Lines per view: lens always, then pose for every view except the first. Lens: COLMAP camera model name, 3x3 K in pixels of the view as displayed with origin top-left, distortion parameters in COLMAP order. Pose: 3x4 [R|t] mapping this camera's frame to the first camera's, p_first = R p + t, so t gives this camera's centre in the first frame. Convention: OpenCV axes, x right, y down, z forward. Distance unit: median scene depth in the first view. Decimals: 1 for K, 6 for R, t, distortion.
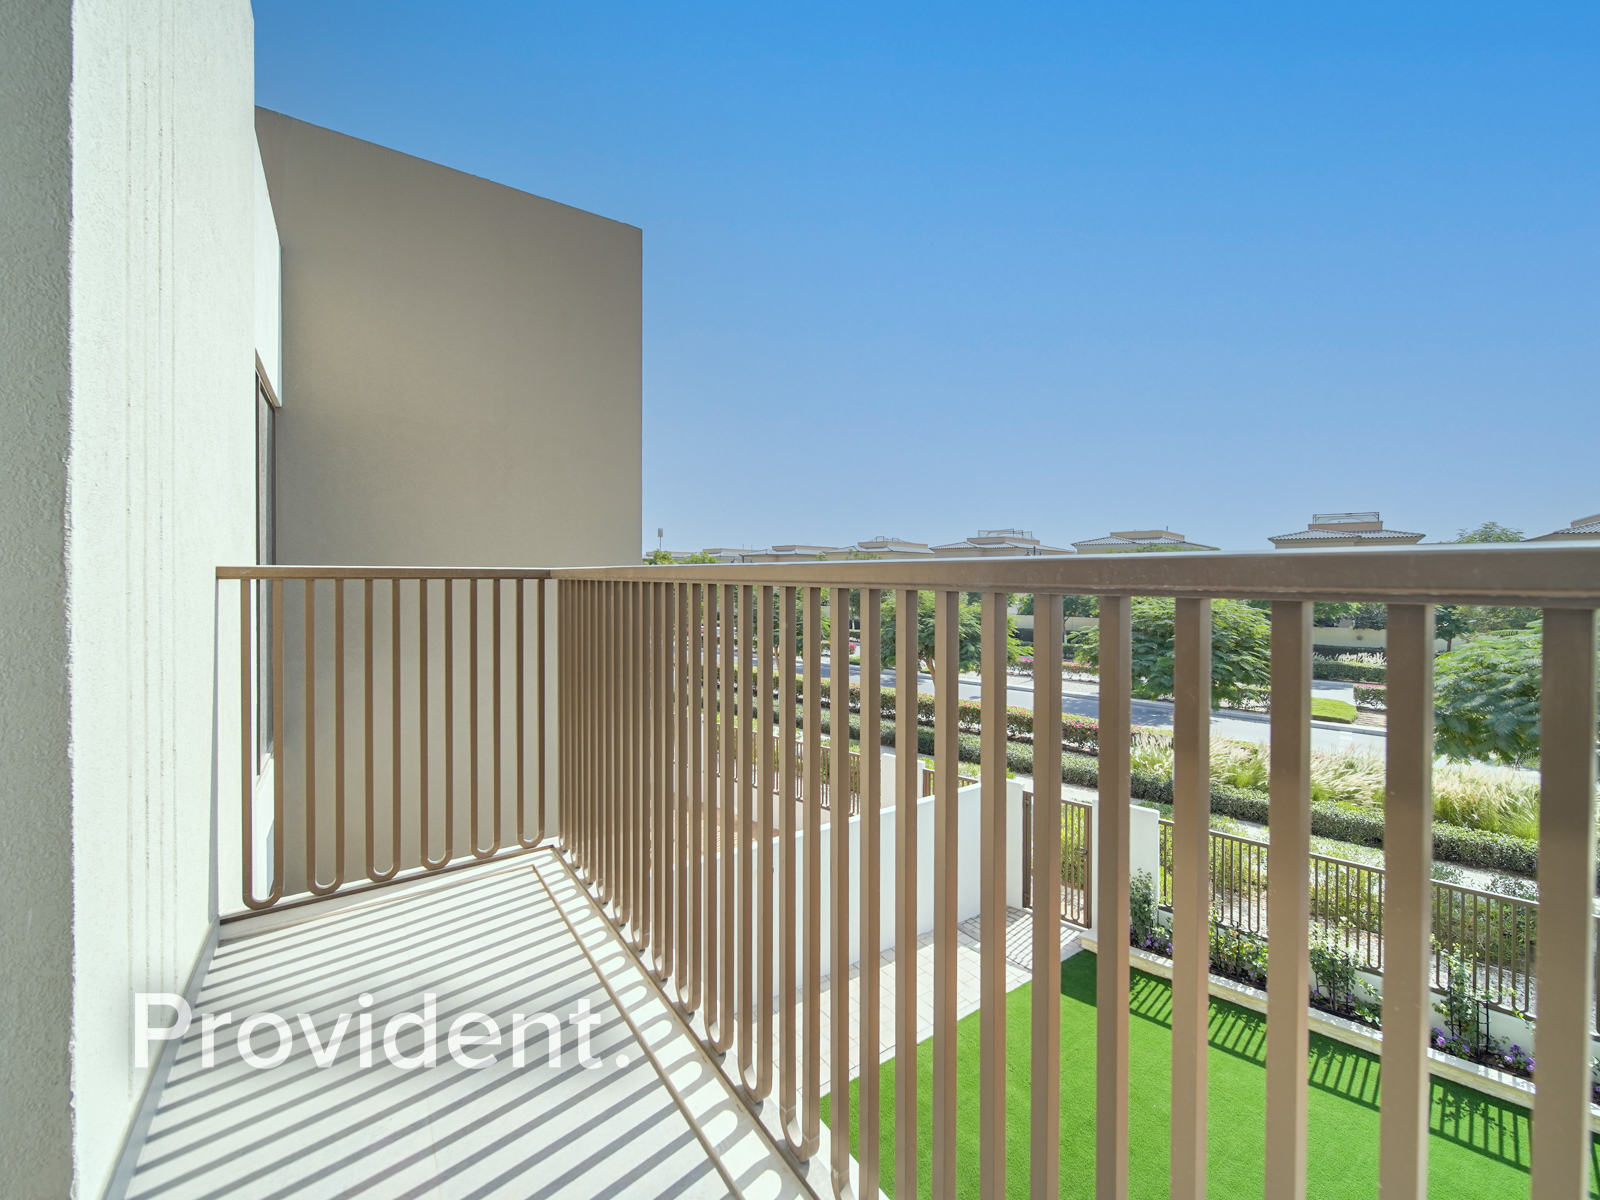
lens RADIAL K [[633.6, 0, 810.9], [0, 633.6, 601.2], [0, 0, 1]] dist [-0.000516, -0.000773]
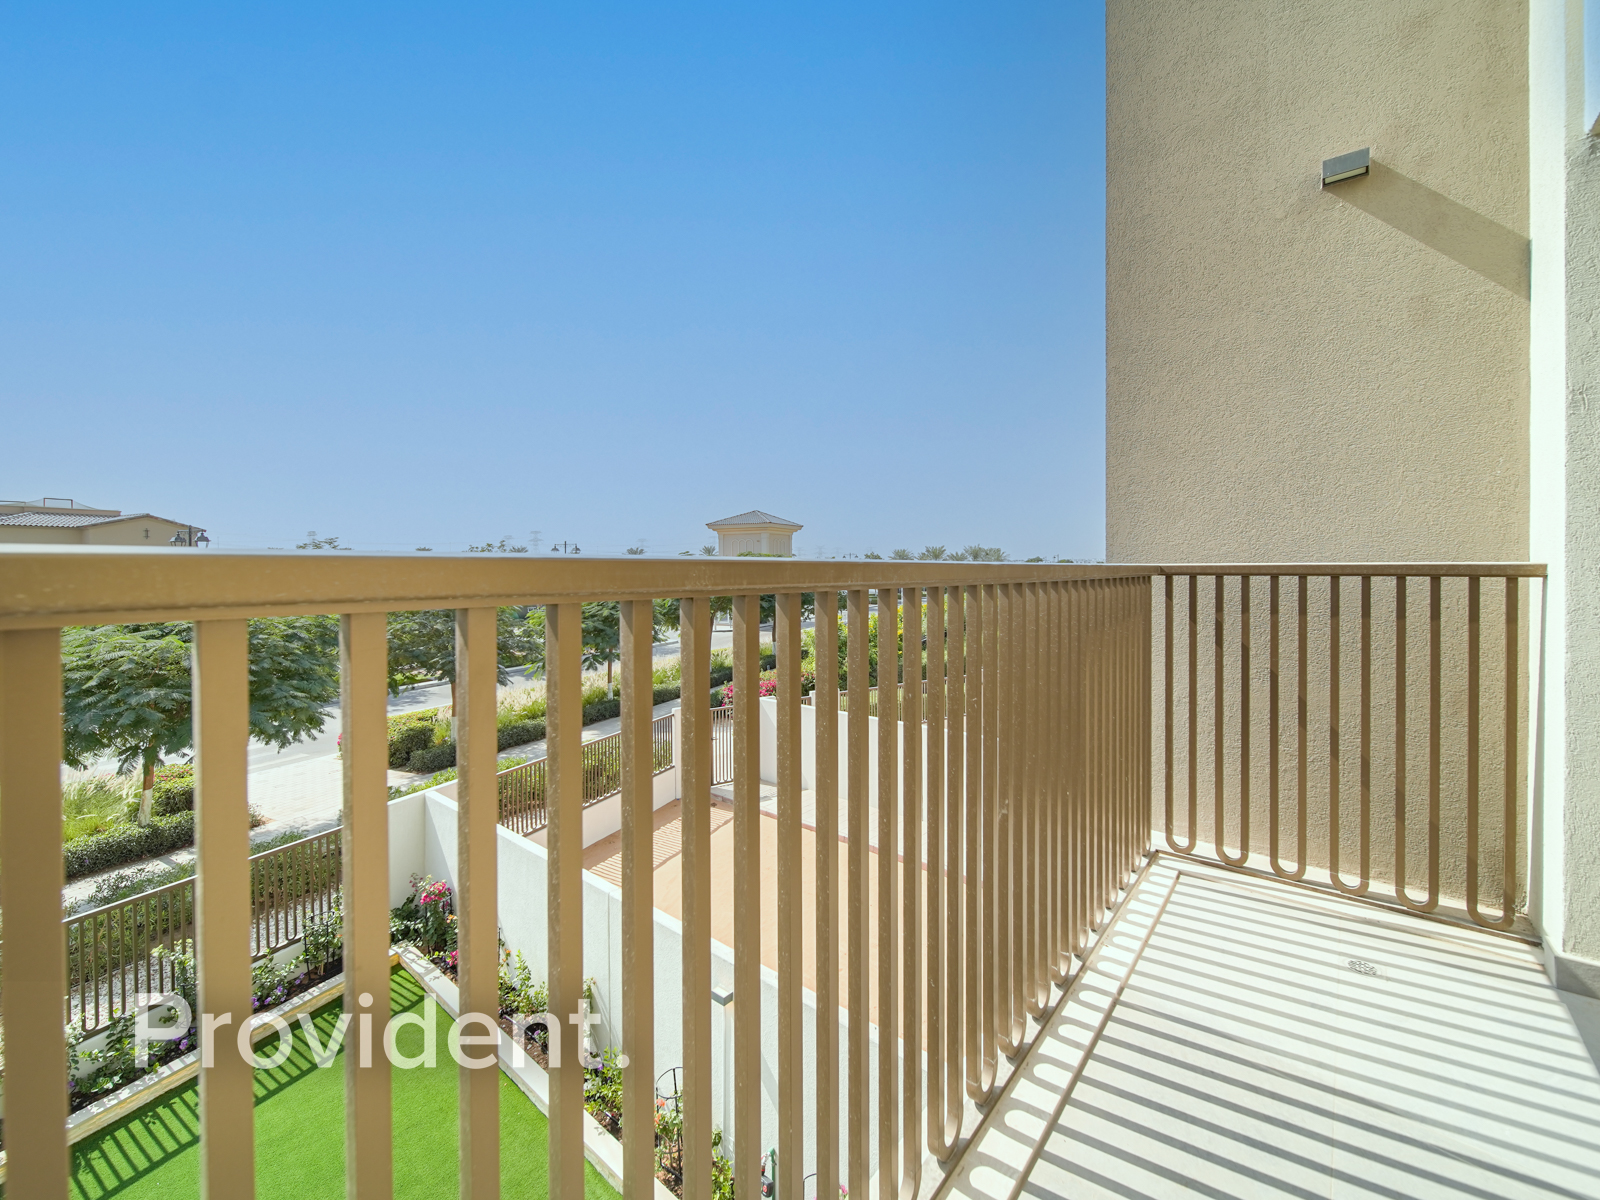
lens RADIAL K [[633.6, 0, 810.9], [0, 633.6, 601.2], [0, 0, 1]] dist [-0.000516, -0.000773]
pose [[-0.286618, -0.031883, 0.957514, -0.212711], [0.025465, 0.998839, 0.040881, -0.009562], [-0.957707, 0.036101, -0.285473, 0.340416]]
